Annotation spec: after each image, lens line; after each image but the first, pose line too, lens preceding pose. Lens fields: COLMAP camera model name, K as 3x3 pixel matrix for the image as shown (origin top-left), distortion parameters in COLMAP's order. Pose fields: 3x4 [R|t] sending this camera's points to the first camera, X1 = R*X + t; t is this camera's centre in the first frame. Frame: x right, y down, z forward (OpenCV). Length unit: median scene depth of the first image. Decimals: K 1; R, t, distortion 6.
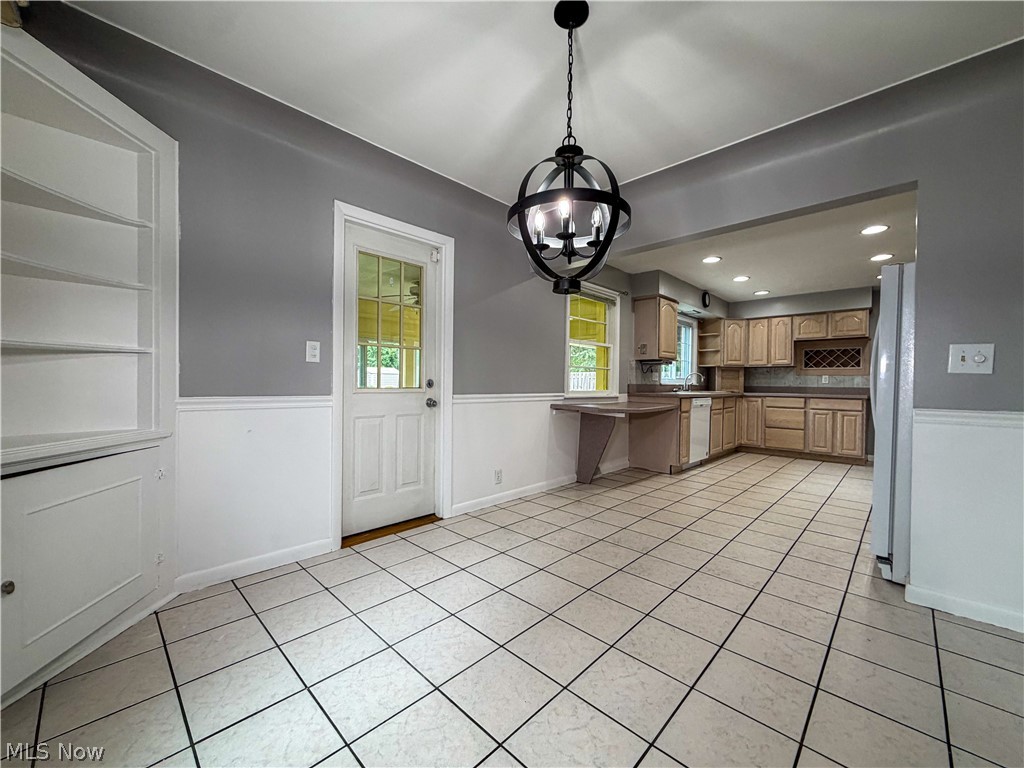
lens RADIAL K [[411.4, 0, 506.9], [0, 411.4, 388.5], [0, 0, 1]] dist [-0.002488, 0.000600]
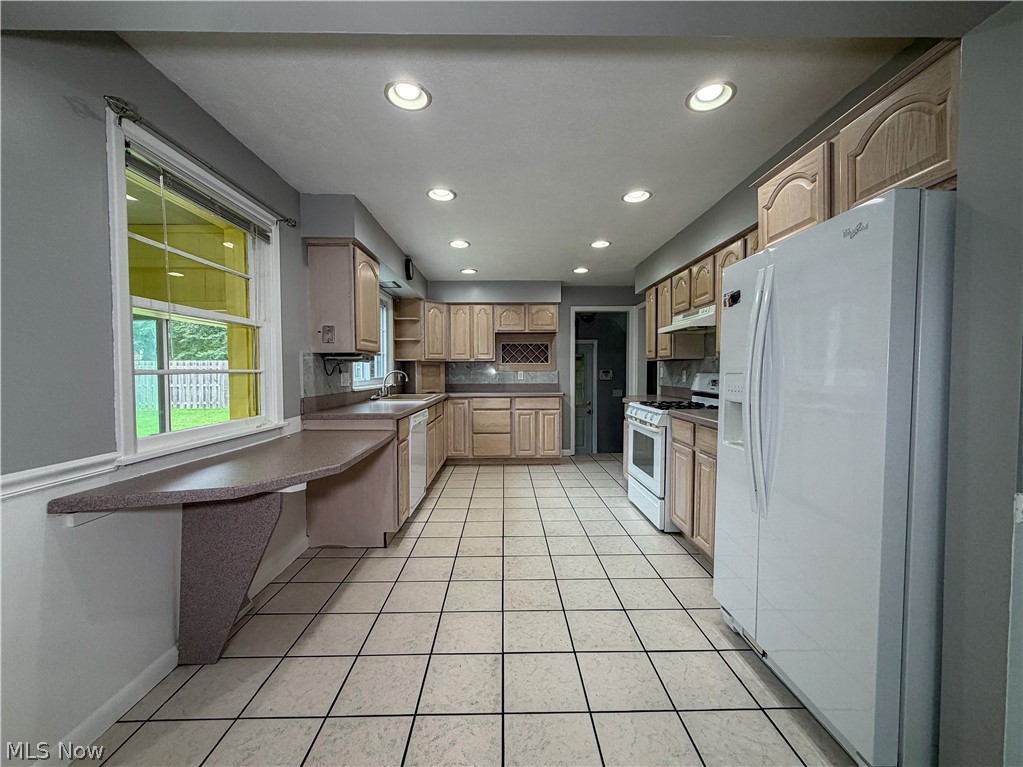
lens RADIAL K [[411.0, 0, 510.7], [0, 411.0, 383.6], [0, 0, 1]] dist [-0.002488, 0.000600]
pose [[0.703082, -0.038259, 0.710079, 0.093485], [0.022678, 0.999250, 0.031384, -0.035220], [-0.710747, -0.005962, 0.703422, 0.374372]]
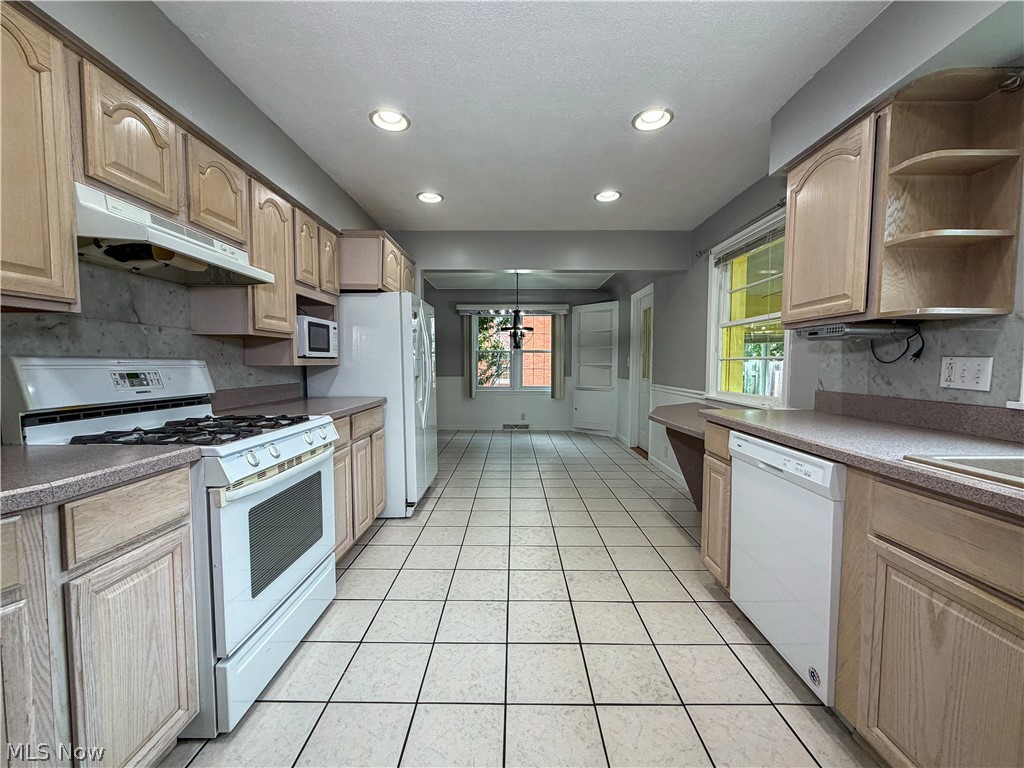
lens RADIAL K [[411.4, 0, 510.2], [0, 411.4, 385.1], [0, 0, 1]] dist [-0.002488, 0.000600]
pose [[-0.721097, 0.021478, -0.692501, 0.725978], [-0.022652, 0.998254, 0.054549, -0.028224], [0.692464, 0.055022, -0.719352, 0.953396]]
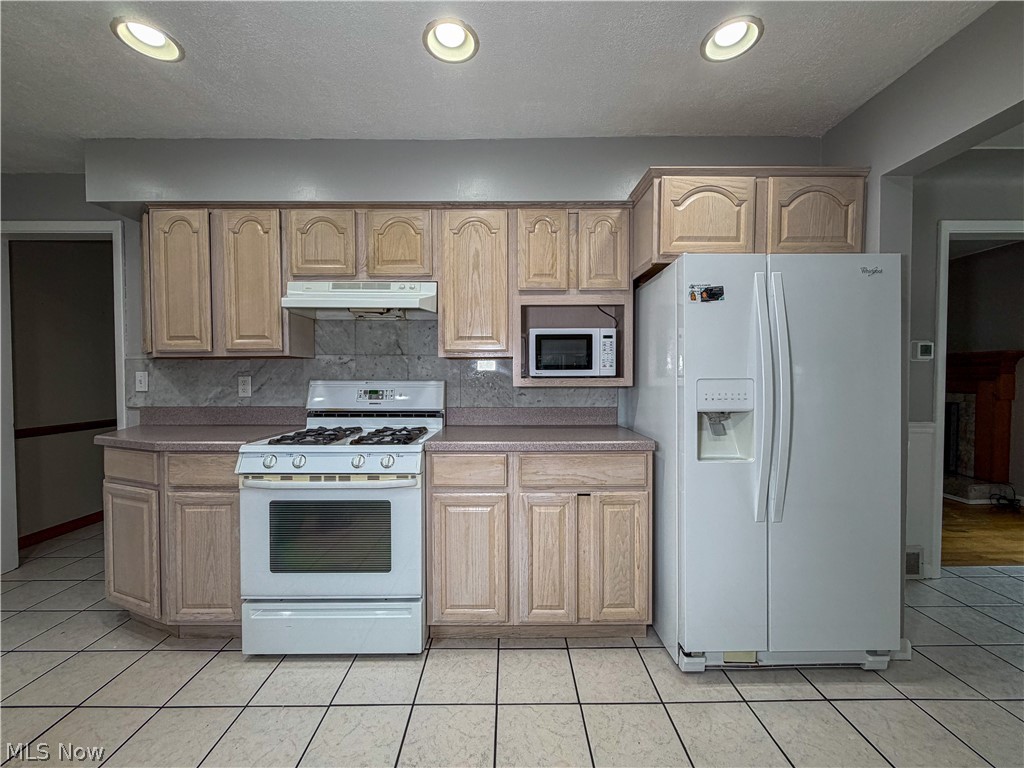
lens RADIAL K [[411.4, 0, 510.8], [0, 411.4, 384.4], [0, 0, 1]] dist [-0.002488, 0.000600]
pose [[-0.703202, -0.028693, 0.710411, 0.337779], [0.003219, 0.999047, 0.043538, -0.038311], [-0.710982, 0.032903, -0.702440, 0.767664]]
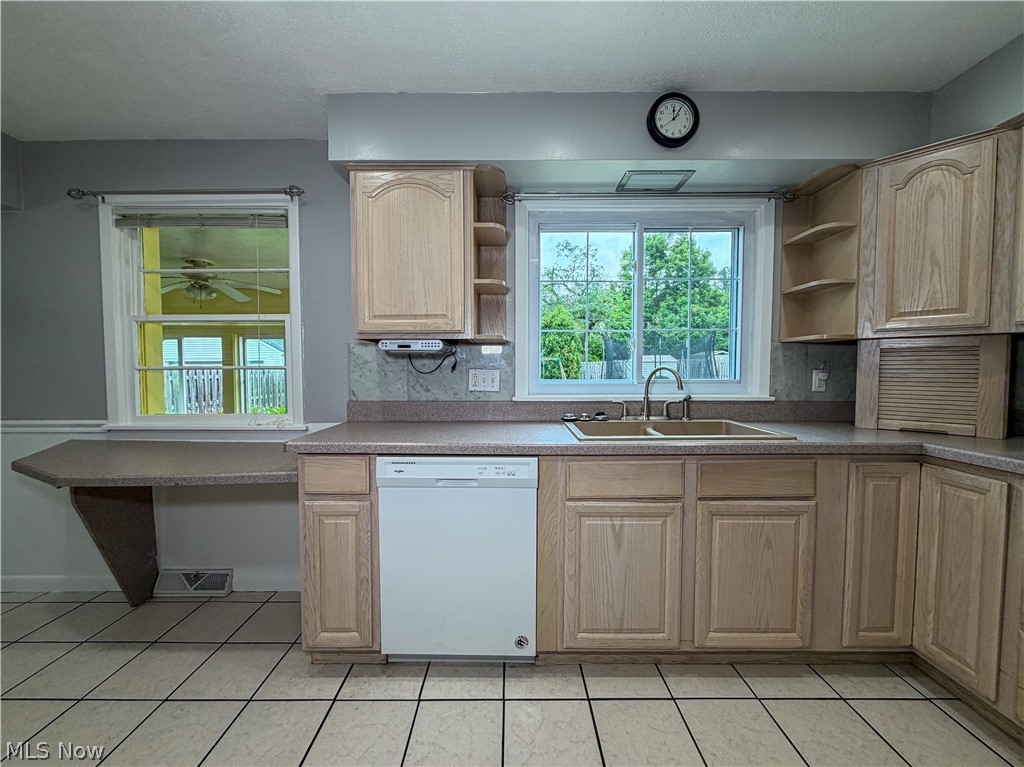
lens RADIAL K [[411.4, 0, 509.0], [0, 411.4, 384.5], [0, 0, 1]] dist [-0.002488, 0.000600]
pose [[0.696541, 0.013646, -0.717388, 0.632972], [0.002000, 0.999778, 0.020960, -0.032134], [0.717515, -0.016035, 0.696359, 0.721374]]
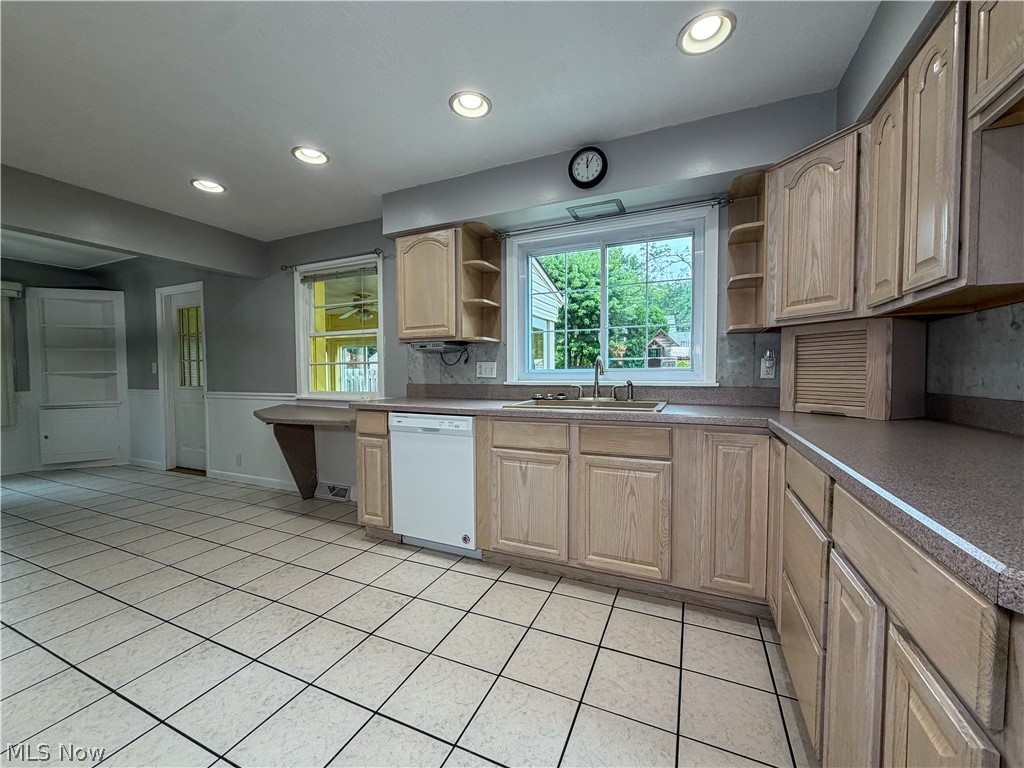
lens RADIAL K [[411.4, 0, 504.9], [0, 411.4, 385.2], [0, 0, 1]] dist [-0.002488, 0.000600]
pose [[0.336239, 0.016112, -0.941639, 0.846006], [-0.001484, 0.999861, 0.016578, -0.017173], [0.941775, -0.004176, 0.336217, 0.812732]]
